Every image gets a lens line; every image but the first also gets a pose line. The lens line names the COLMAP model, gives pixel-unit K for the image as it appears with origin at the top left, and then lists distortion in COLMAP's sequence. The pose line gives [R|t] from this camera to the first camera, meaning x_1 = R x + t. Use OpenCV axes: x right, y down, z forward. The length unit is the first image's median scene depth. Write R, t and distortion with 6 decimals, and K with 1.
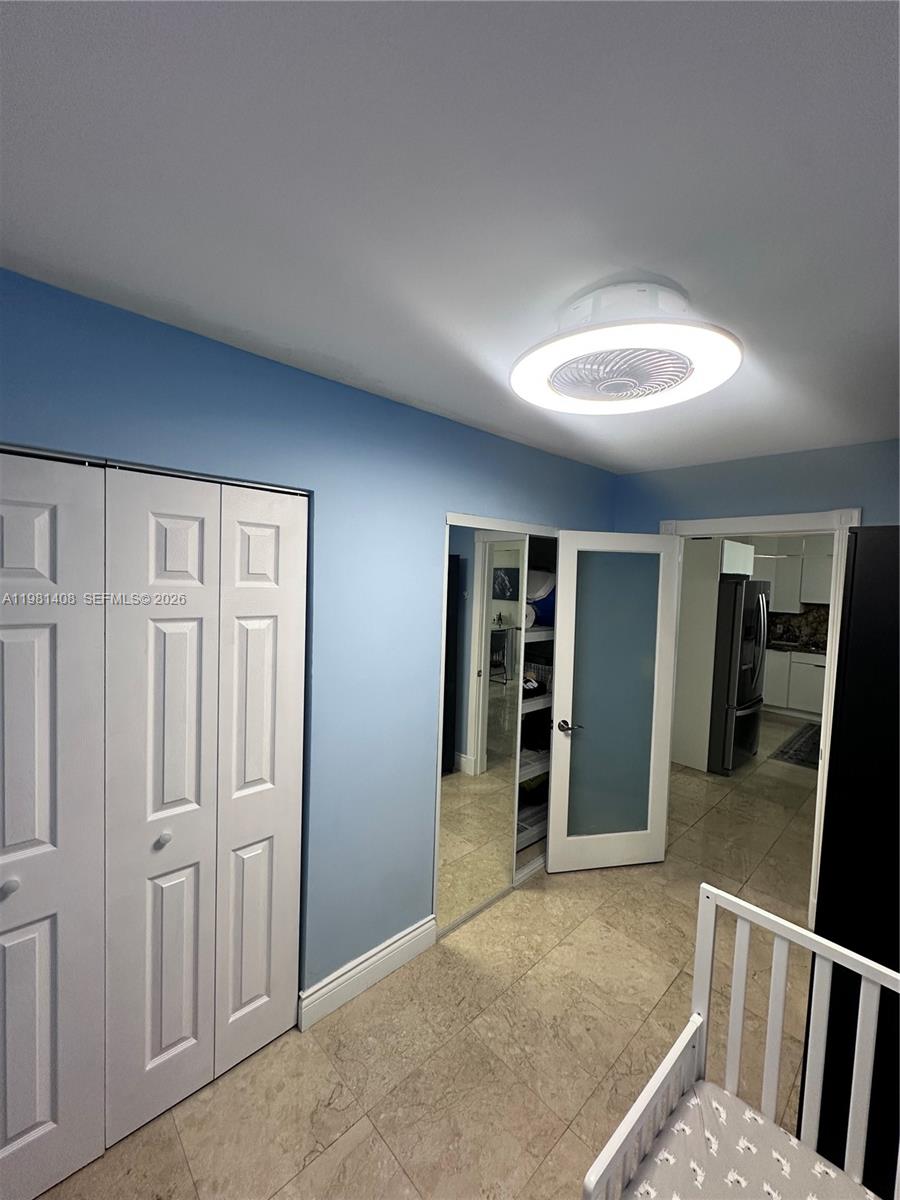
lens RADIAL K [[480.3, 0, 448.8], [0, 480.3, 596.9], [0, 0, 1]] dist [0.005017, -0.001376]
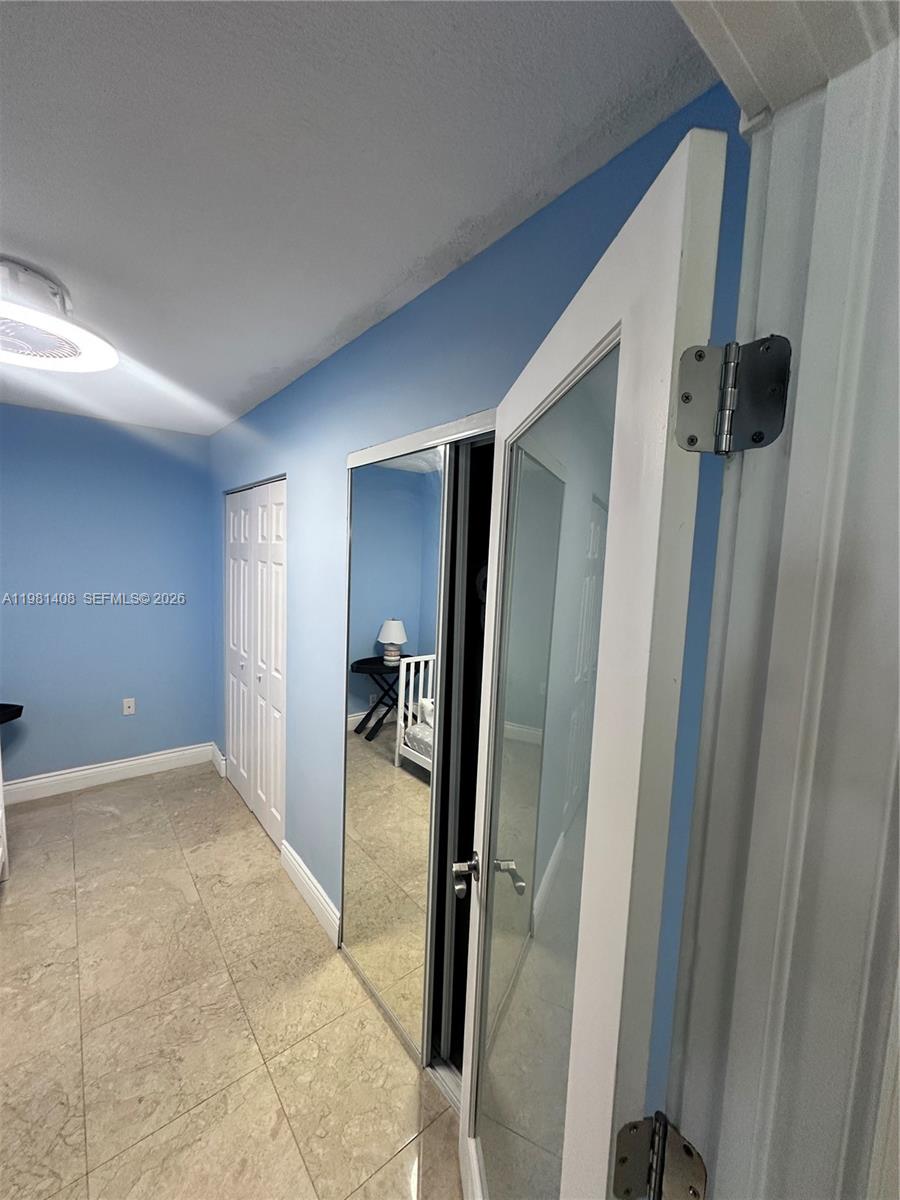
lens RADIAL K [[480.3, 0, 451.1], [0, 480.3, 600.3], [0, 0, 1]] dist [0.005017, -0.001376]
pose [[-0.073994, 0.050352, -0.995987, 0.935177], [-0.093923, 0.993933, 0.057226, 0.017873], [0.992826, 0.097780, -0.068816, 1.403726]]
